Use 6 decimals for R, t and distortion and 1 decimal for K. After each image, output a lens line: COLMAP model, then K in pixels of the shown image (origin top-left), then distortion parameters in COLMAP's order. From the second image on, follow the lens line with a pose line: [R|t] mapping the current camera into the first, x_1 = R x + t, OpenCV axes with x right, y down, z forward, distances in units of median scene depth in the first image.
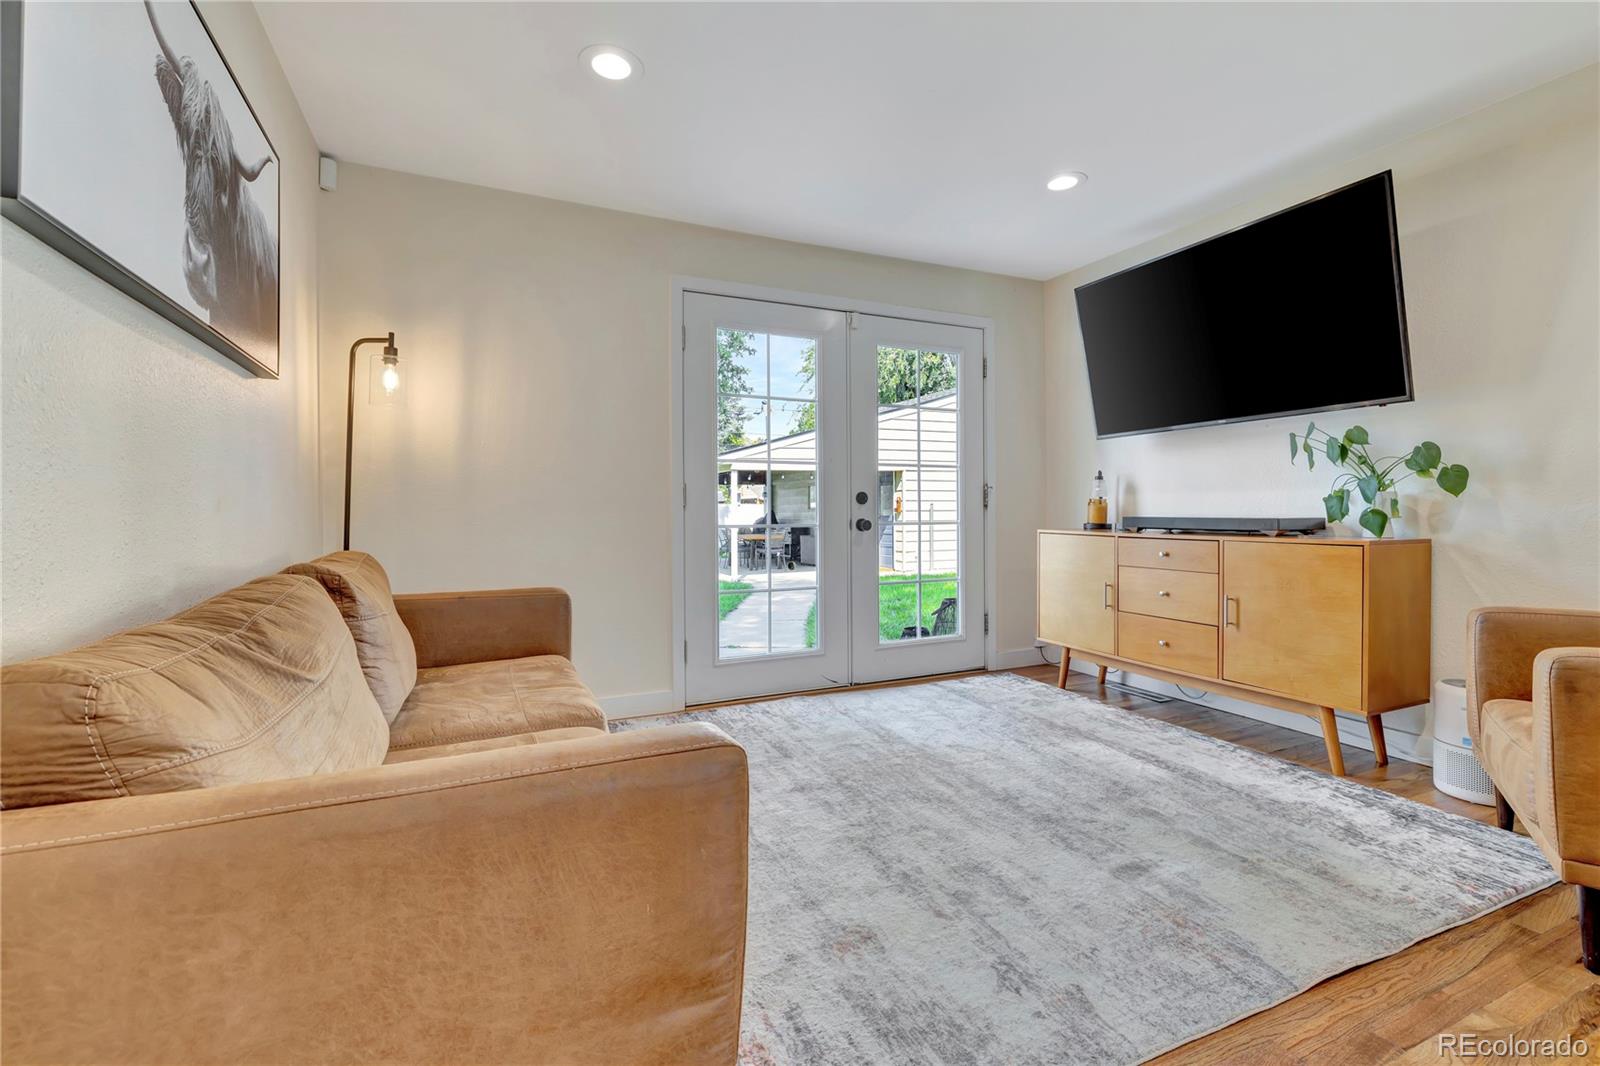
lens RADIAL K [[705.2, 0, 808.0], [0, 705.2, 518.7], [0, 0, 1]] dist [-0.001581, 0.001582]
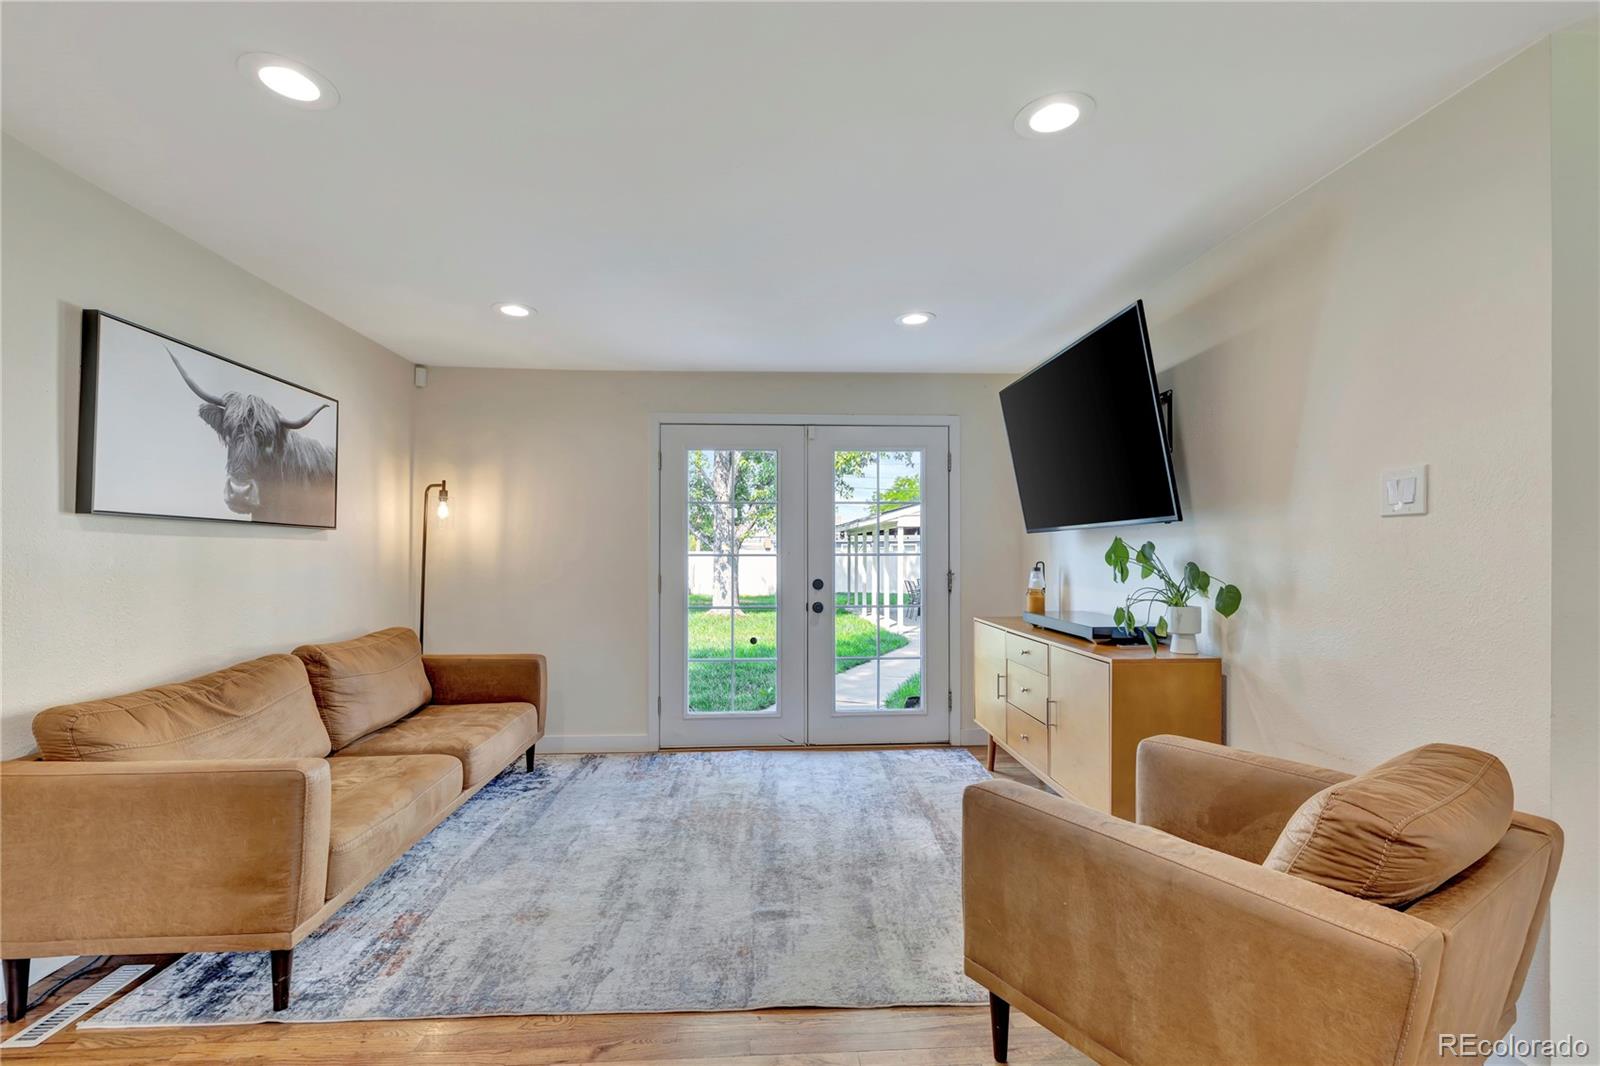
lens RADIAL K [[705.2, 0, 807.4], [0, 705.2, 546.8], [0, 0, 1]] dist [-0.001581, 0.001582]
pose [[0.930812, 0.002304, -0.365491, 0.733918], [-0.008241, 0.999858, -0.014684, -0.111874], [0.365405, 0.016680, 0.930699, -0.130915]]
